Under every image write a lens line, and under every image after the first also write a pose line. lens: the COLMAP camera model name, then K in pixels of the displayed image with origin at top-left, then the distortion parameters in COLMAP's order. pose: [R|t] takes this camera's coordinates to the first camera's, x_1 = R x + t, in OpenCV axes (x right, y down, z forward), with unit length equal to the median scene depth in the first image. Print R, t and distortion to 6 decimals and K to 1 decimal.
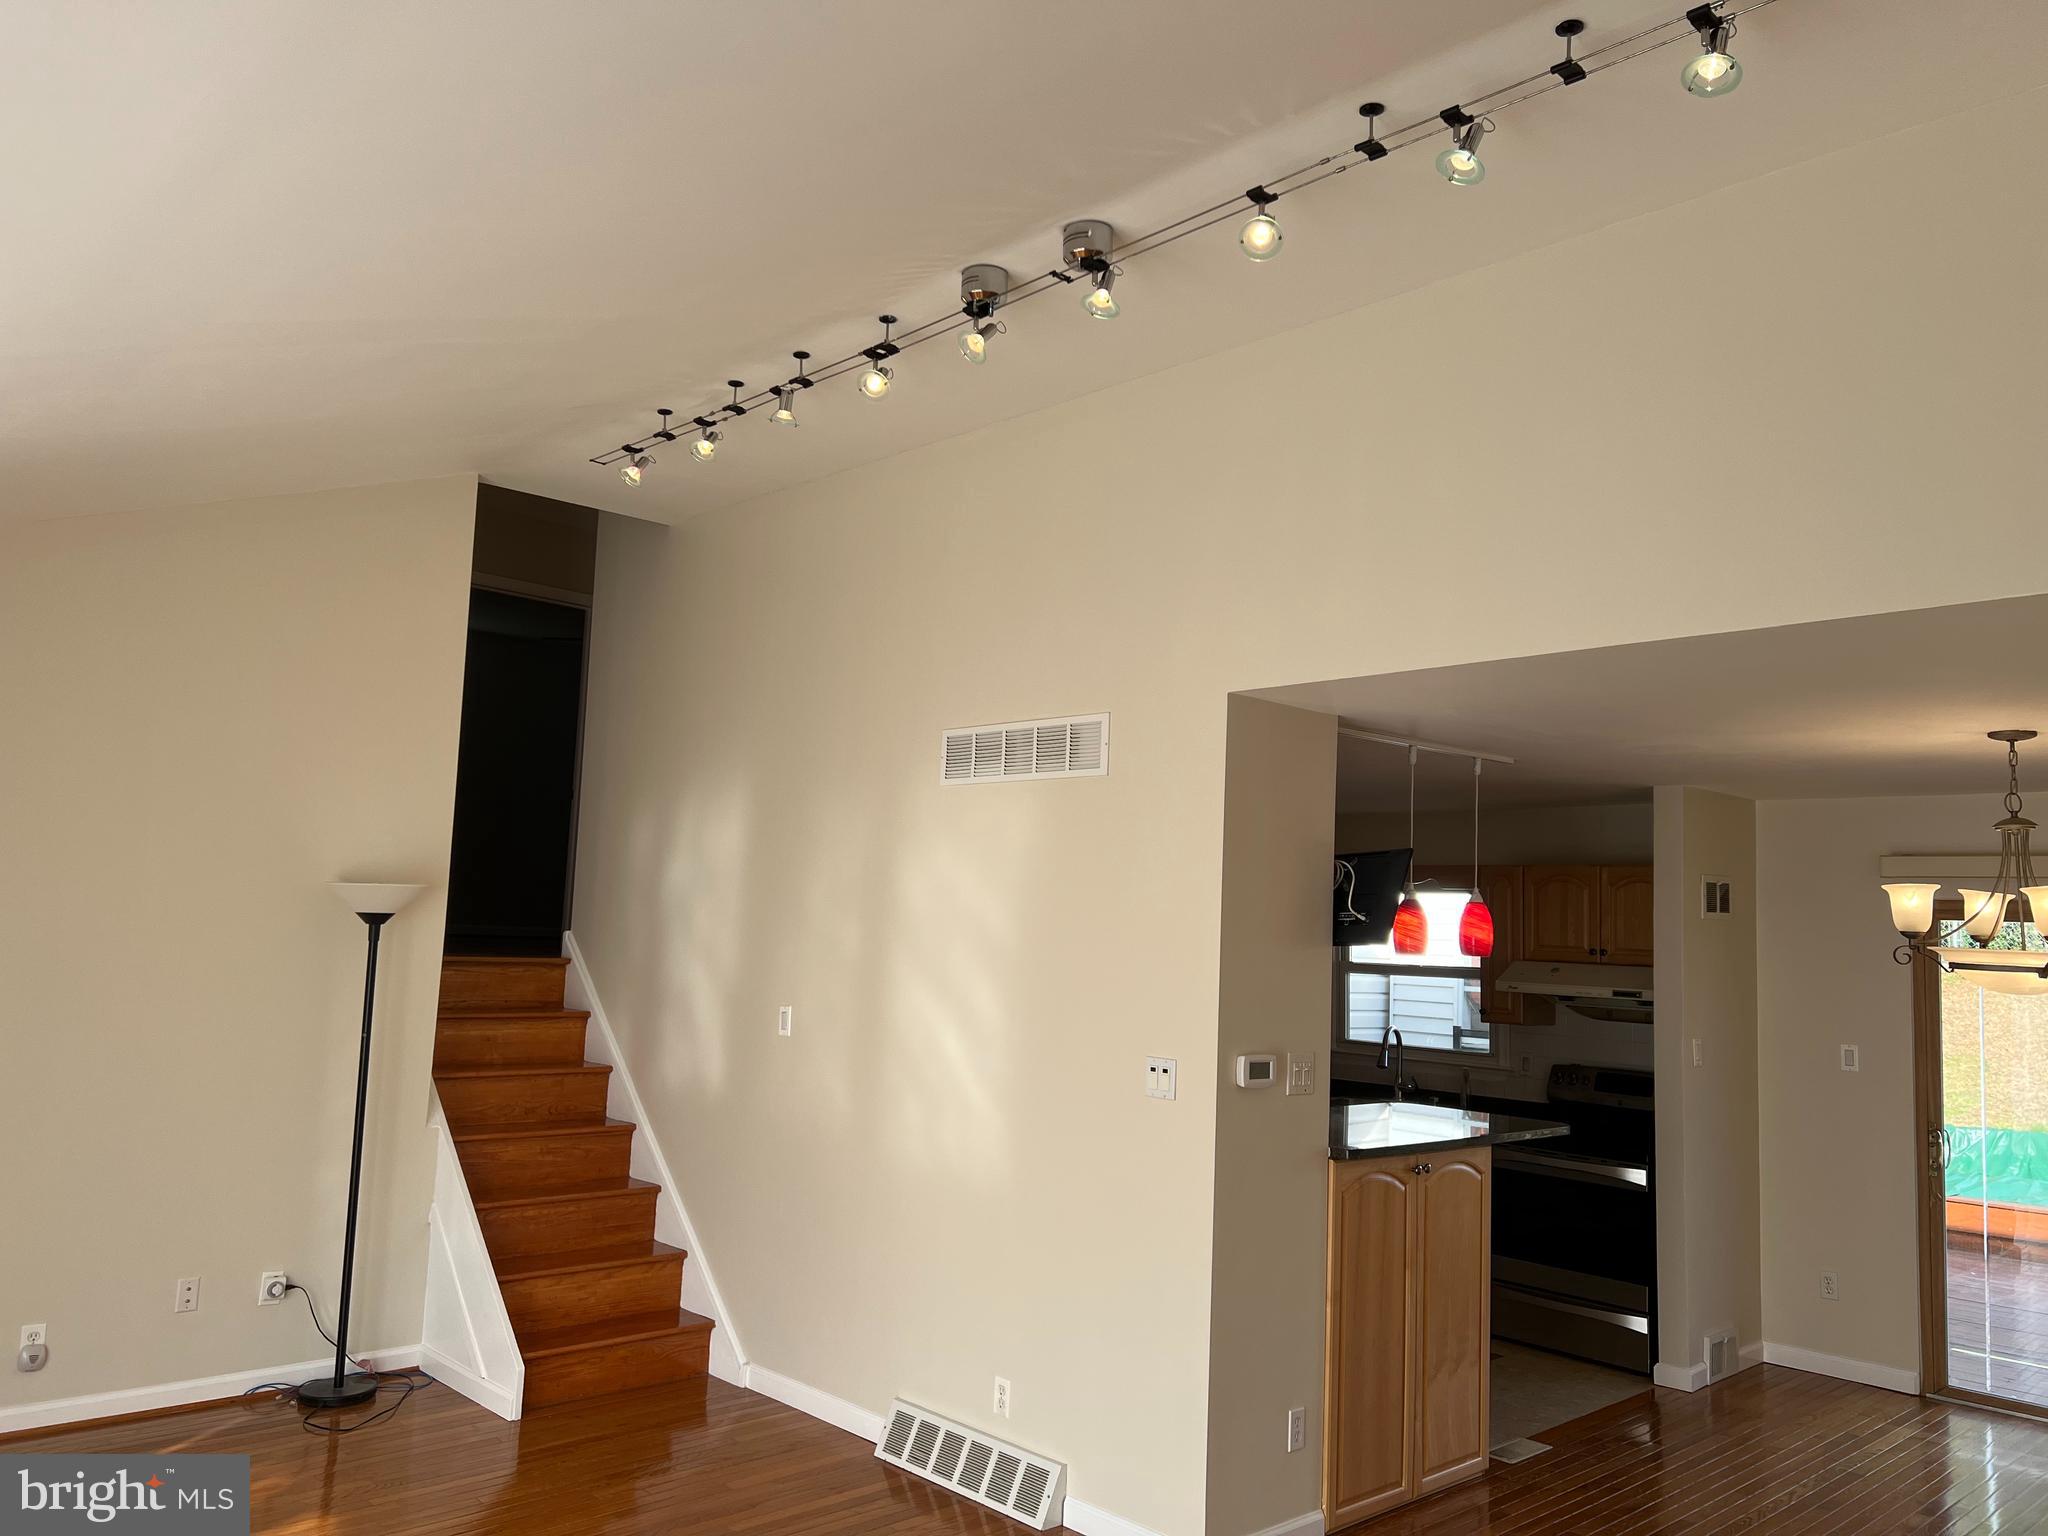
lens RADIAL K [[1542.8, 0, 1049.2], [0, 1542.8, 780.1], [0, 0, 1]] dist [0.071514, -0.080136]
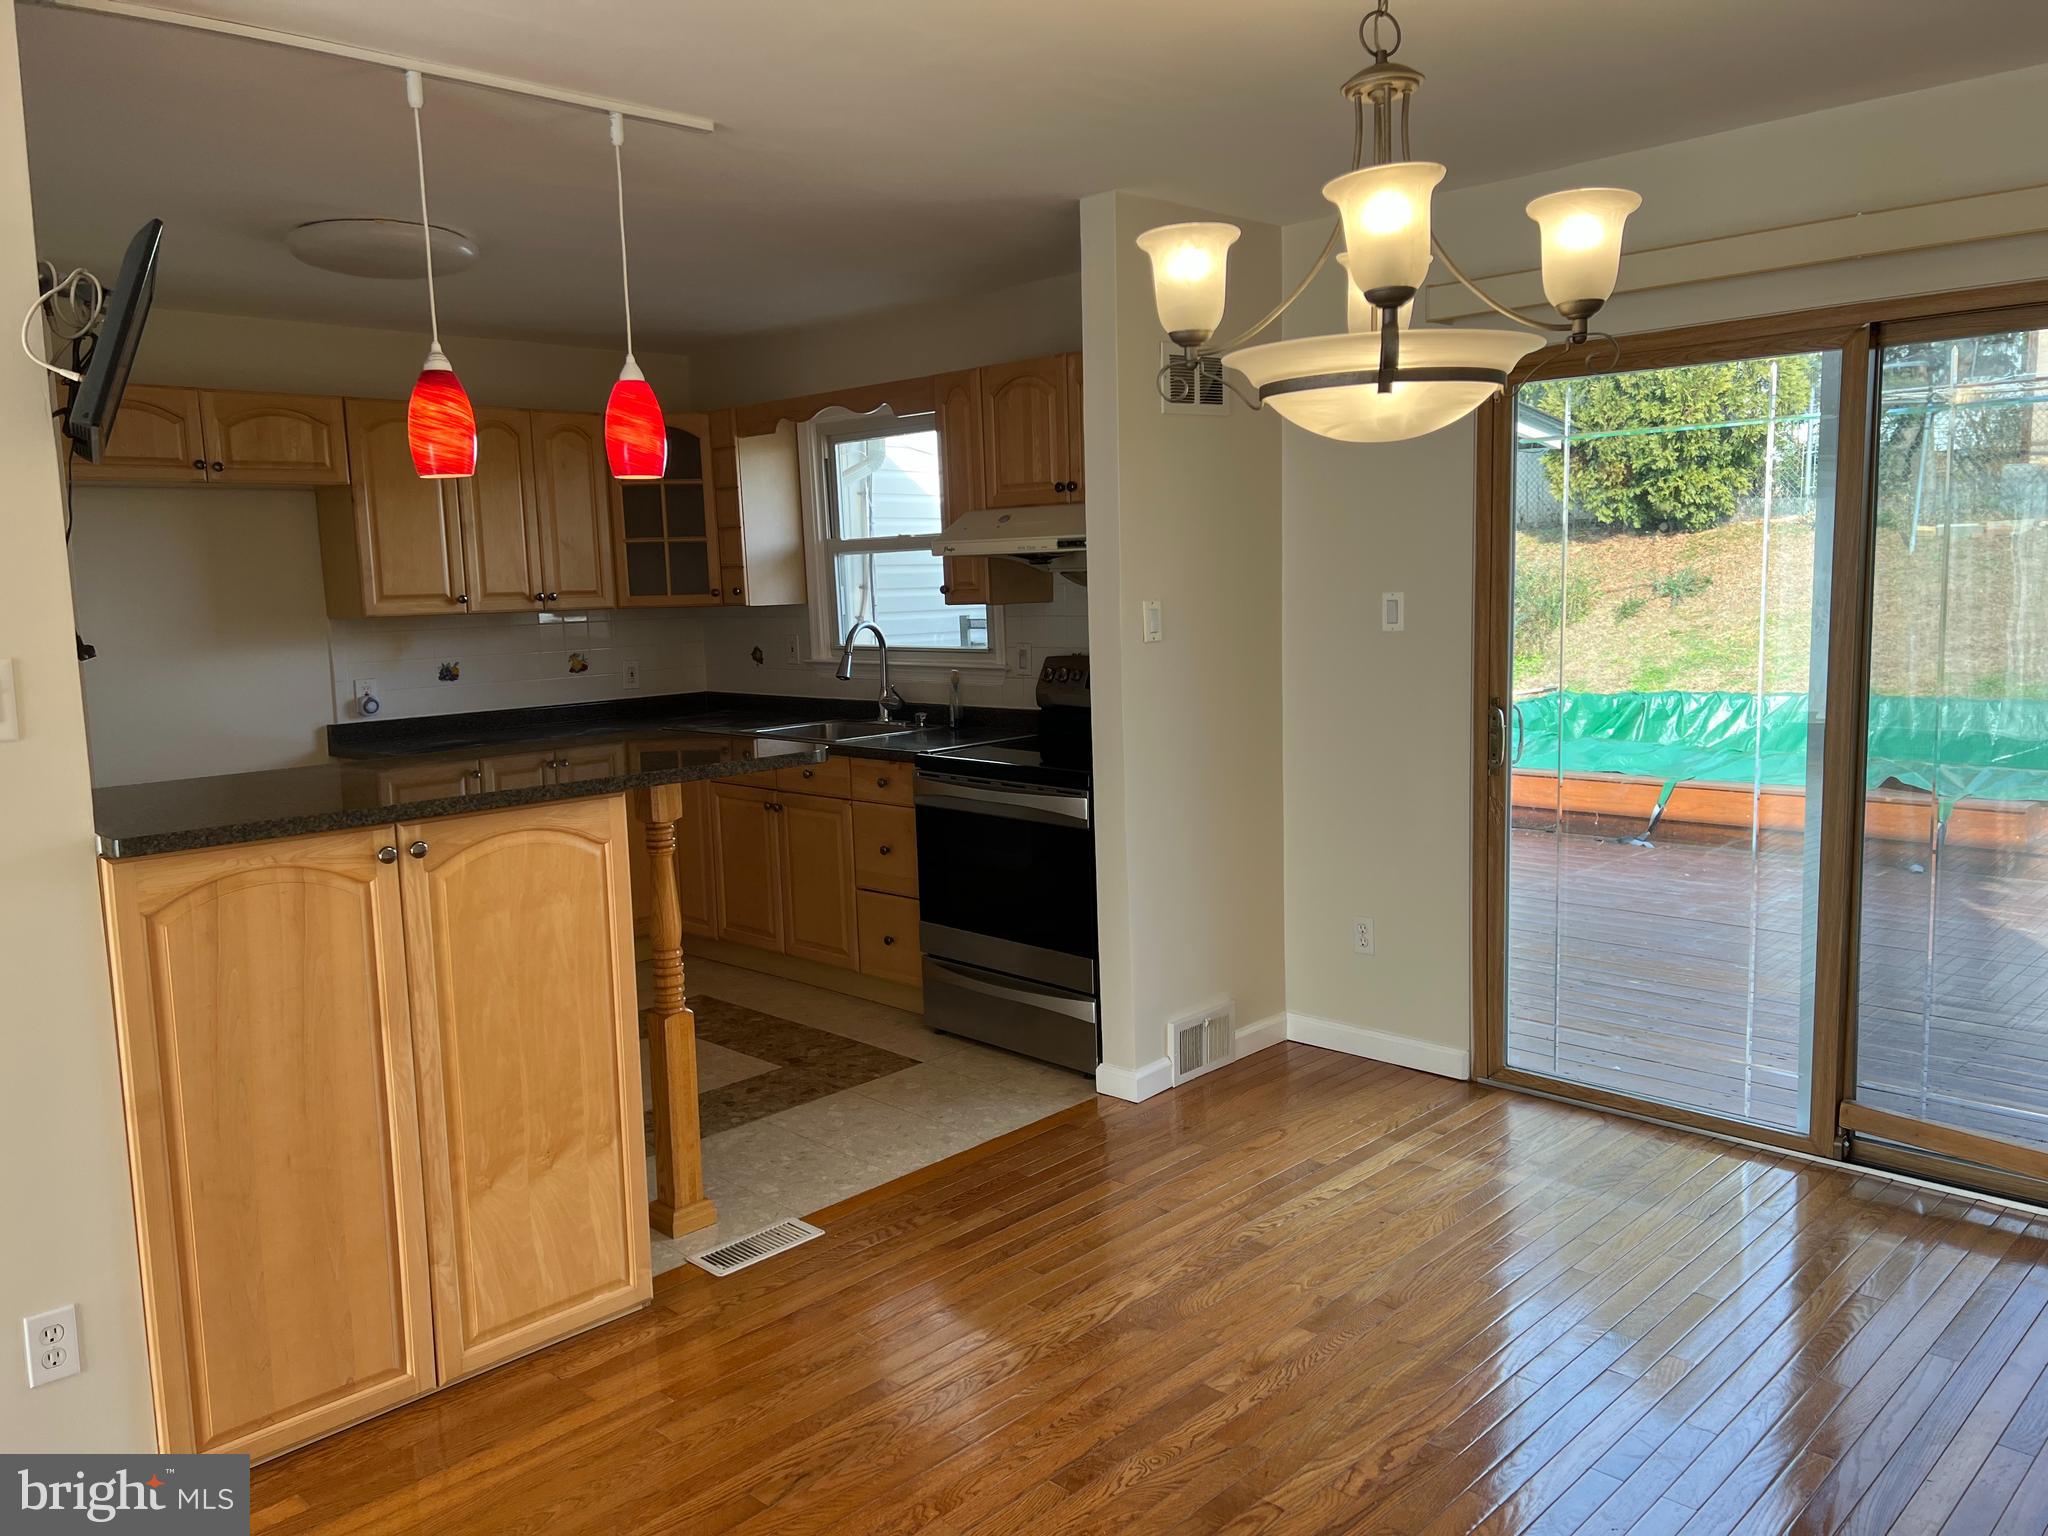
lens RADIAL K [[1542.8, 0, 1024.5], [0, 1542.8, 778.6], [0, 0, 1]] dist [0.071514, -0.080136]
pose [[0.997308, -0.071678, 0.015432, 0.396591], [0.066155, 0.970438, 0.232105, 0.096278], [-0.031613, -0.230460, 0.972568, 0.401170]]
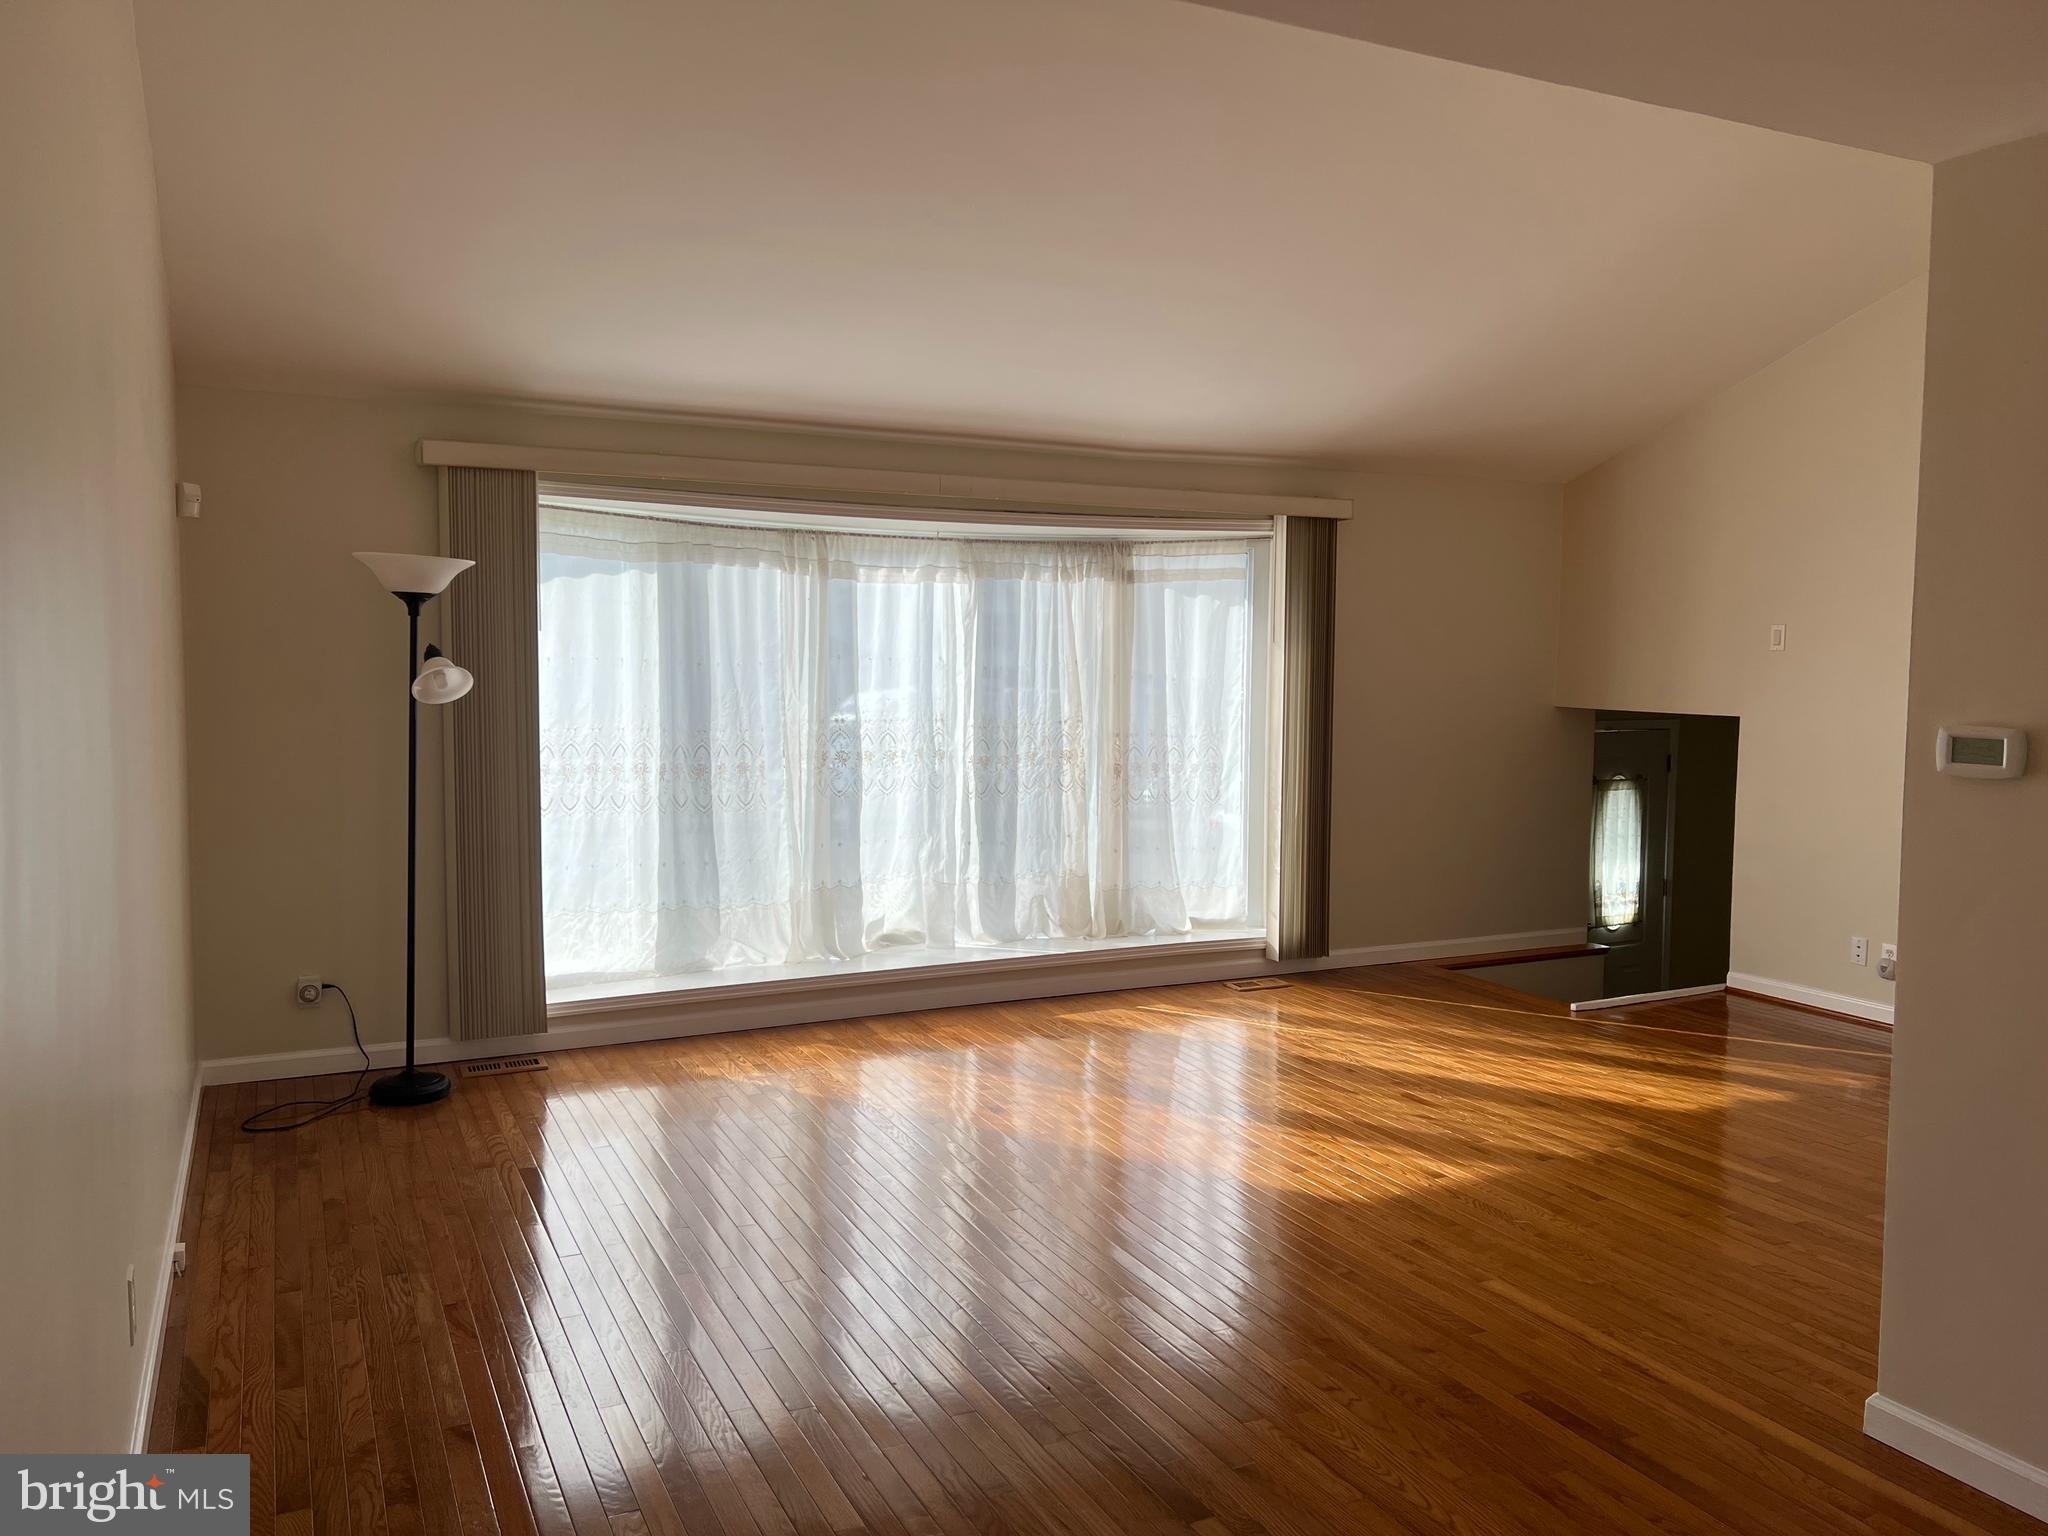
lens RADIAL K [[1542.8, 0, 1026.3], [0, 1542.8, 764.6], [0, 0, 1]] dist [0.071514, -0.080136]
pose [[-0.308828, 0.030498, -0.950629, 0.680394], [0.078397, 0.996901, 0.006514, 0.124965], [0.947881, -0.072515, -0.310262, 0.655176]]
